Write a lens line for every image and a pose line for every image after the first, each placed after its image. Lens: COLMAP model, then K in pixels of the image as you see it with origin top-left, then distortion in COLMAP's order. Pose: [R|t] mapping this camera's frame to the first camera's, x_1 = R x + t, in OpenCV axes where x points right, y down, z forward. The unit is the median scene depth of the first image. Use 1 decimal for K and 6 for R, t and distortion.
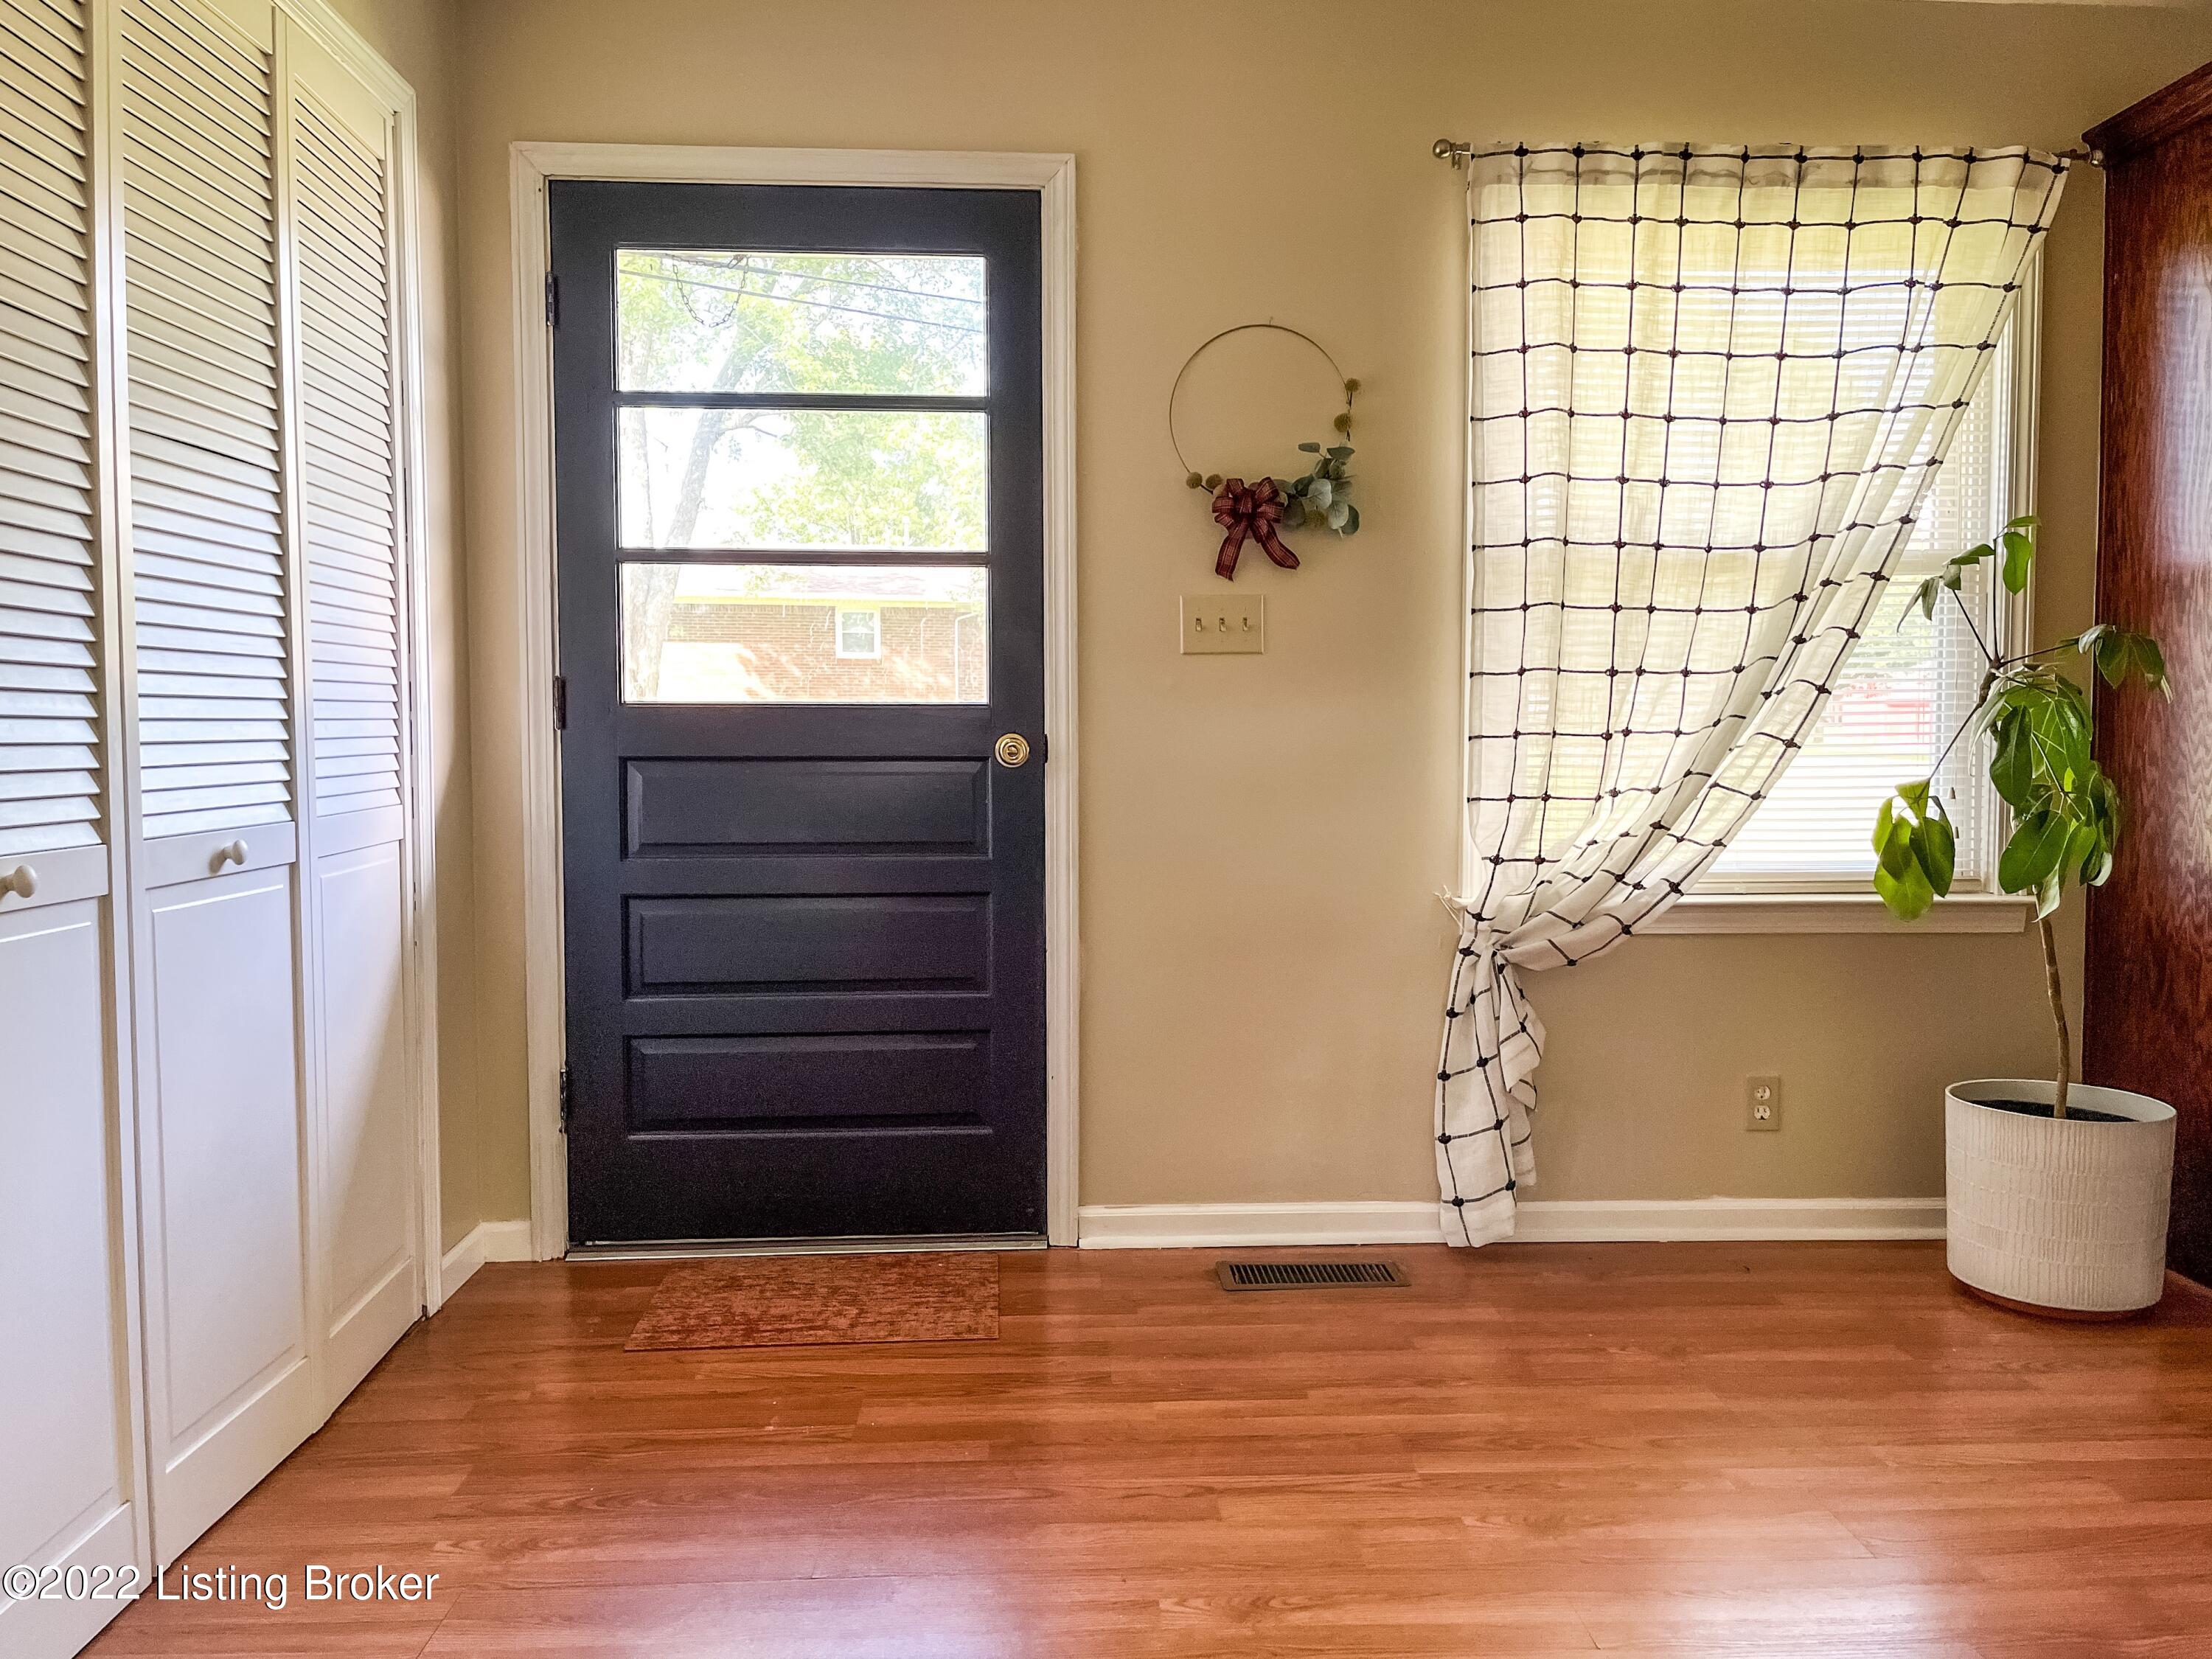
lens RADIAL K [[1679.1, 0, 1114.1], [0, 1679.1, 840.8], [0, 0, 1]] dist [0.088851, -0.133713]
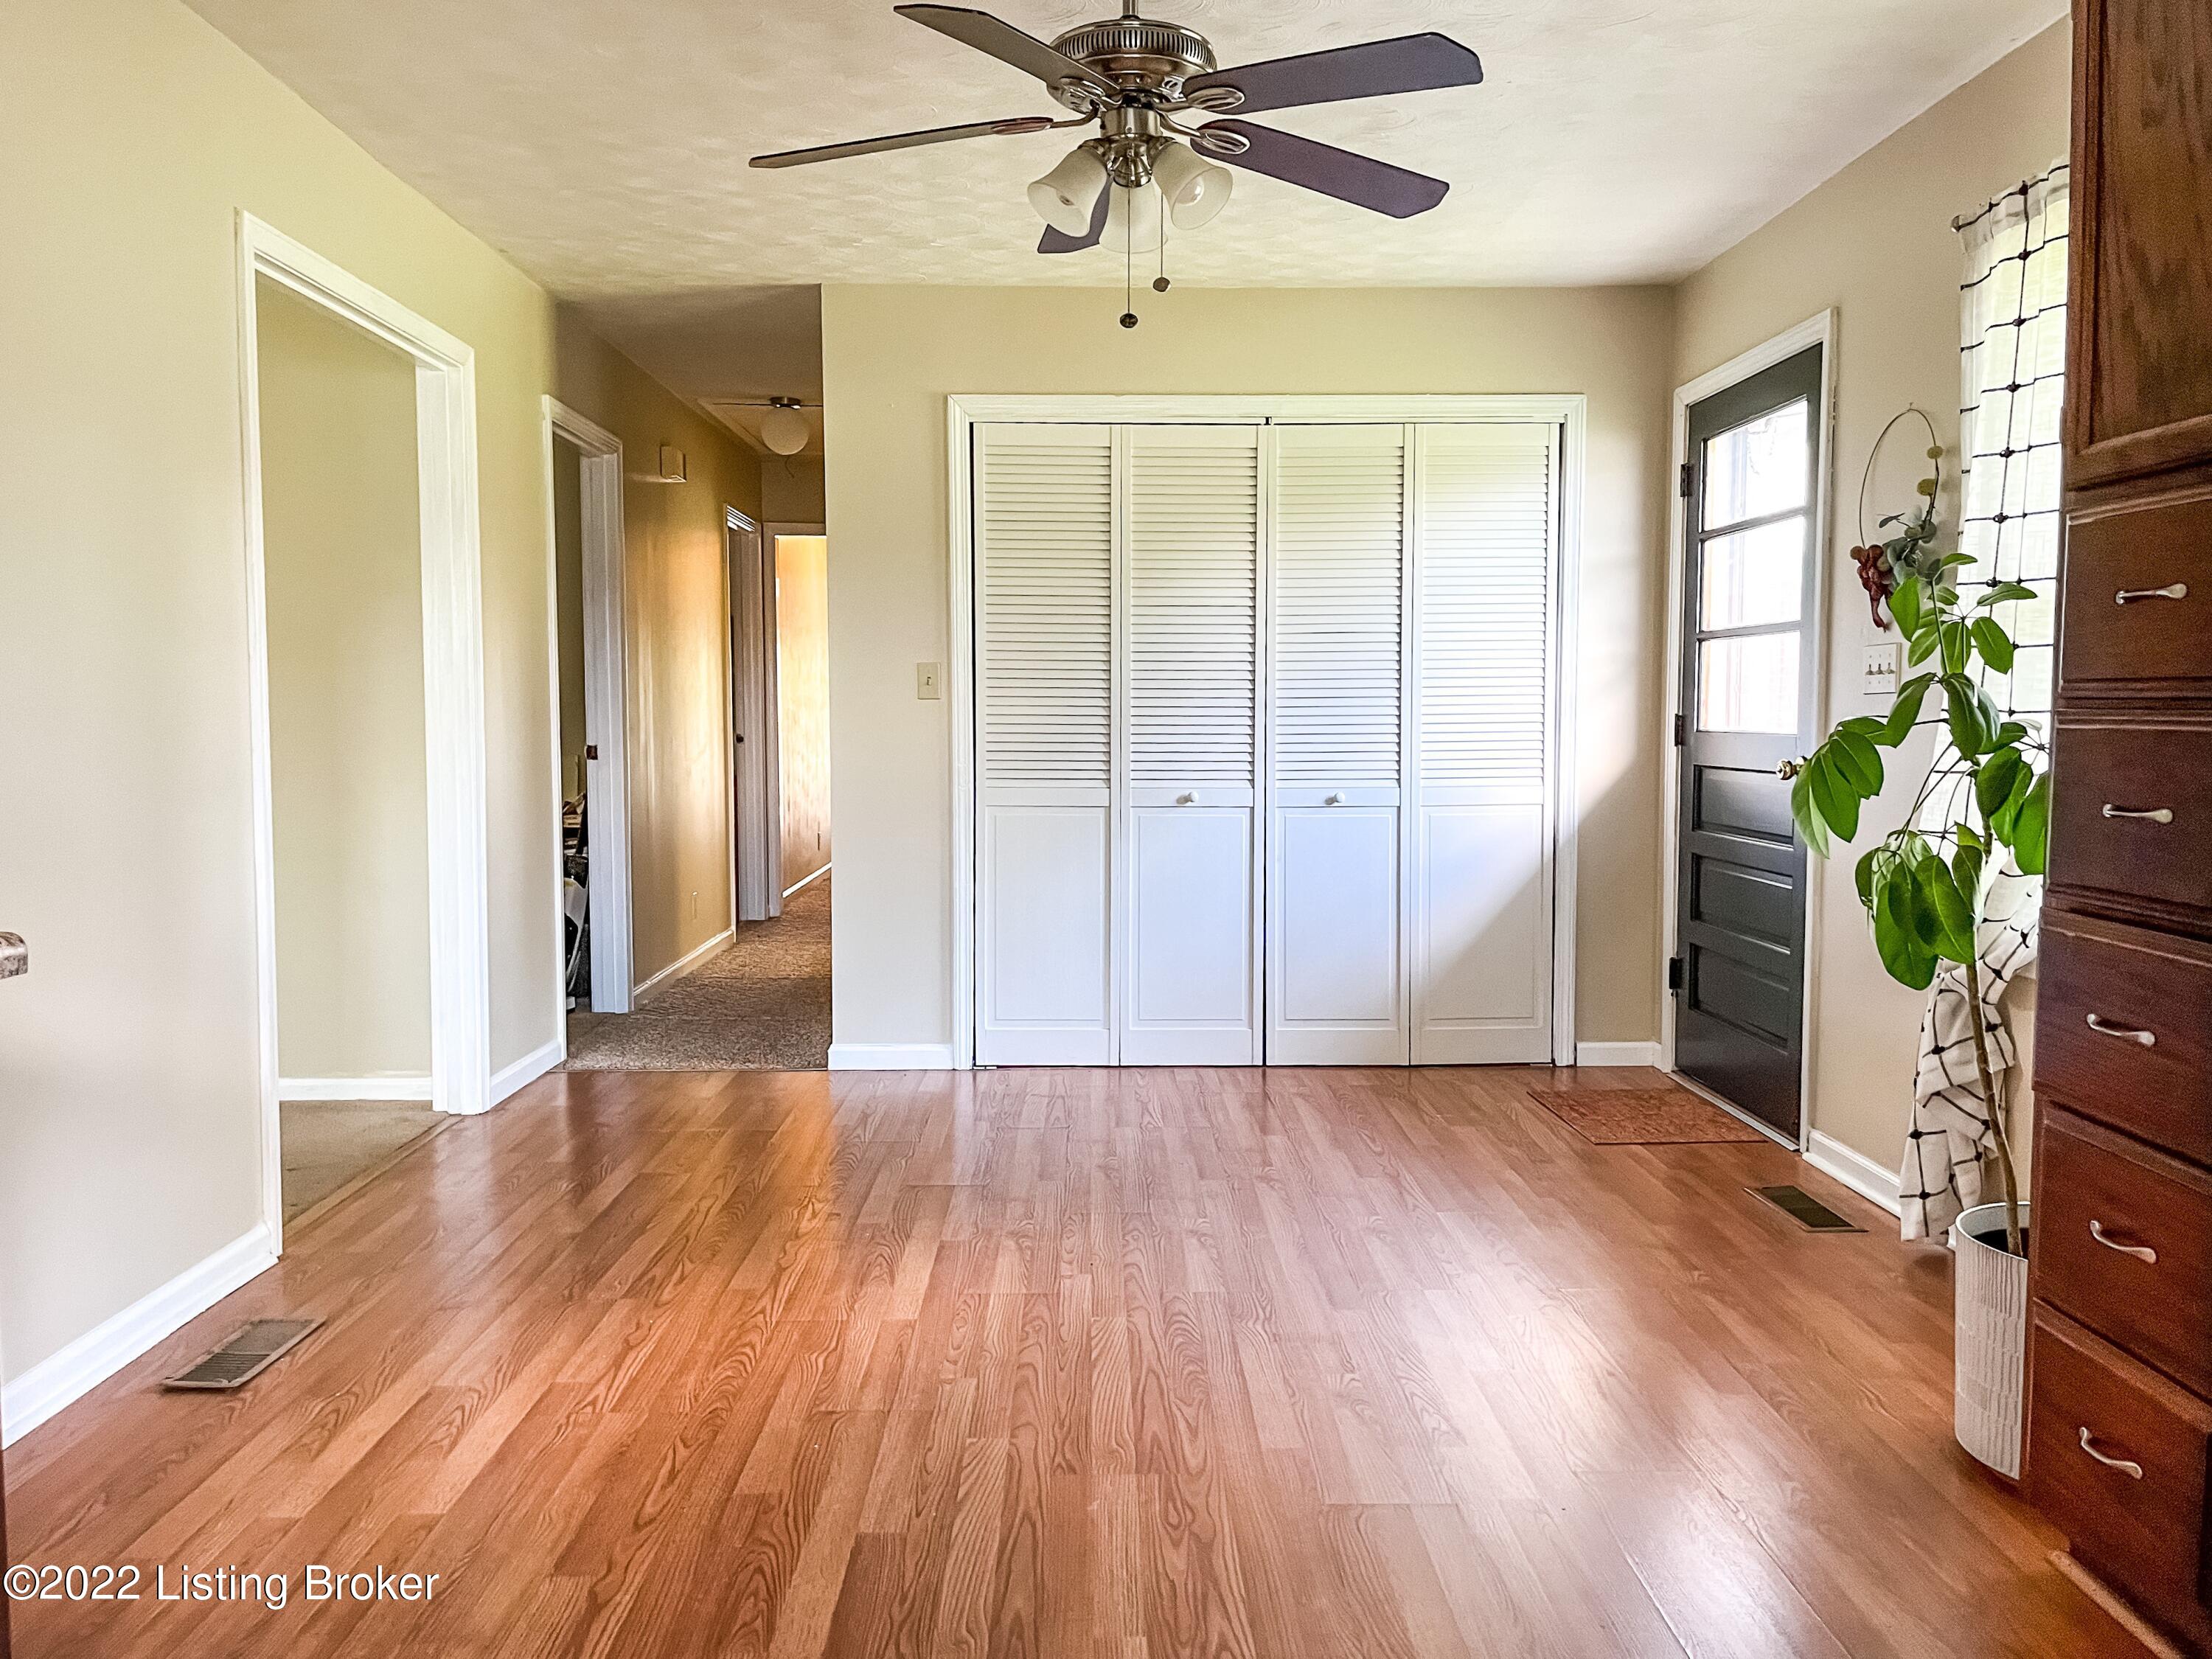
lens RADIAL K [[1679.1, 0, 1114.1], [0, 1679.1, 840.8], [0, 0, 1]] dist [0.088851, -0.133713]
pose [[-0.007505, 0.072188, -0.997363, 1.326750], [-0.069569, 0.994937, 0.072536, -0.059691], [0.997549, 0.069929, -0.002445, 0.496567]]
